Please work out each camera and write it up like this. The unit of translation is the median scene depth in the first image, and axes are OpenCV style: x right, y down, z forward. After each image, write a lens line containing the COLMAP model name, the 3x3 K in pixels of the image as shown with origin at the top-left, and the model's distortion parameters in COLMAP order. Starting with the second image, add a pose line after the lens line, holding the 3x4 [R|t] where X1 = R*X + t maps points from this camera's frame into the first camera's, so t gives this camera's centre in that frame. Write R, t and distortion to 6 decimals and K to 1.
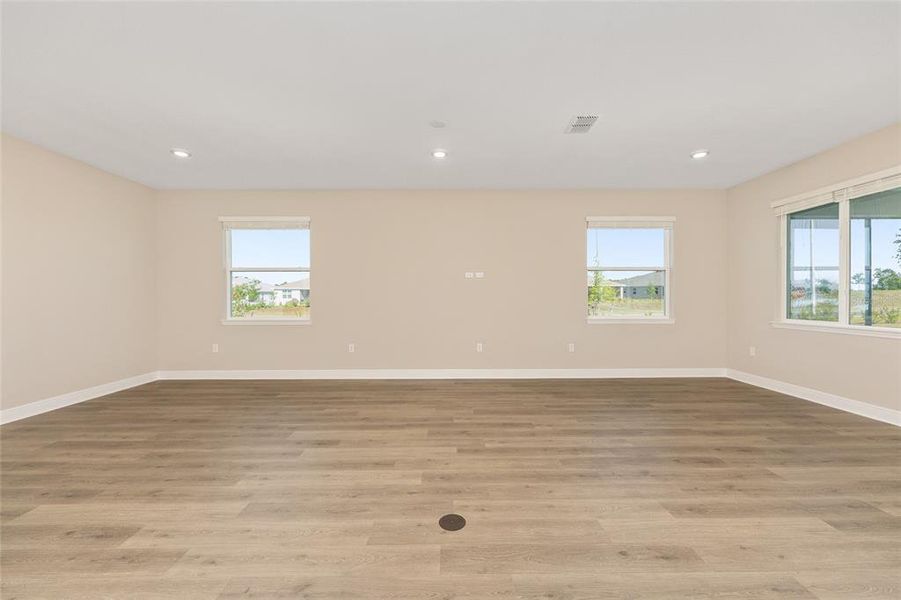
lens RADIAL K [[361.2, 0, 454.3], [0, 361.2, 304.6], [0, 0, 1]] dist [-0.003690, 0.001564]
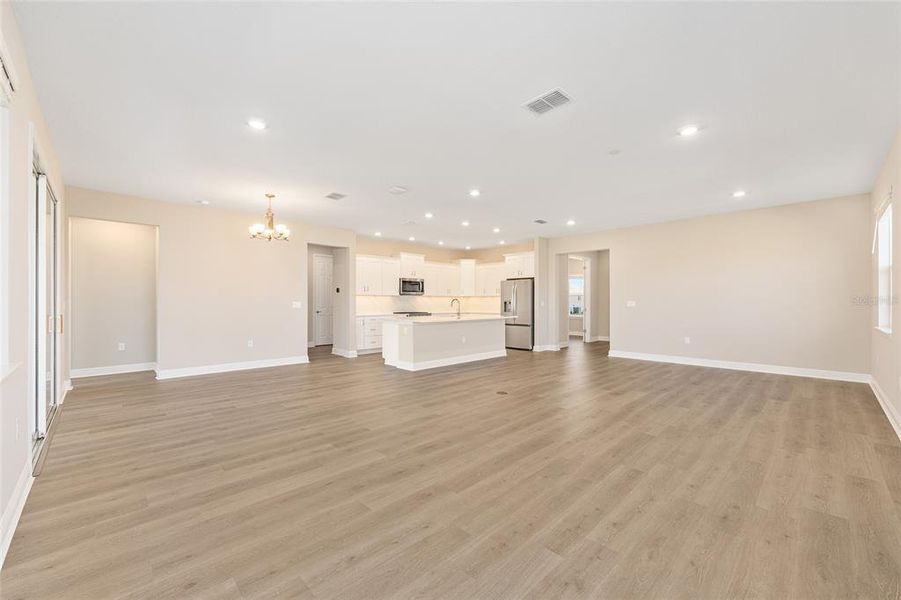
lens RADIAL K [[361.2, 0, 449.5], [0, 361.2, 303.4], [0, 0, 1]] dist [-0.003690, 0.001564]
pose [[-0.731378, 0.007437, -0.681932, 1.319647], [-0.008985, 0.999749, 0.020541, -0.041908], [0.681913, 0.021150, -0.731127, 1.729612]]
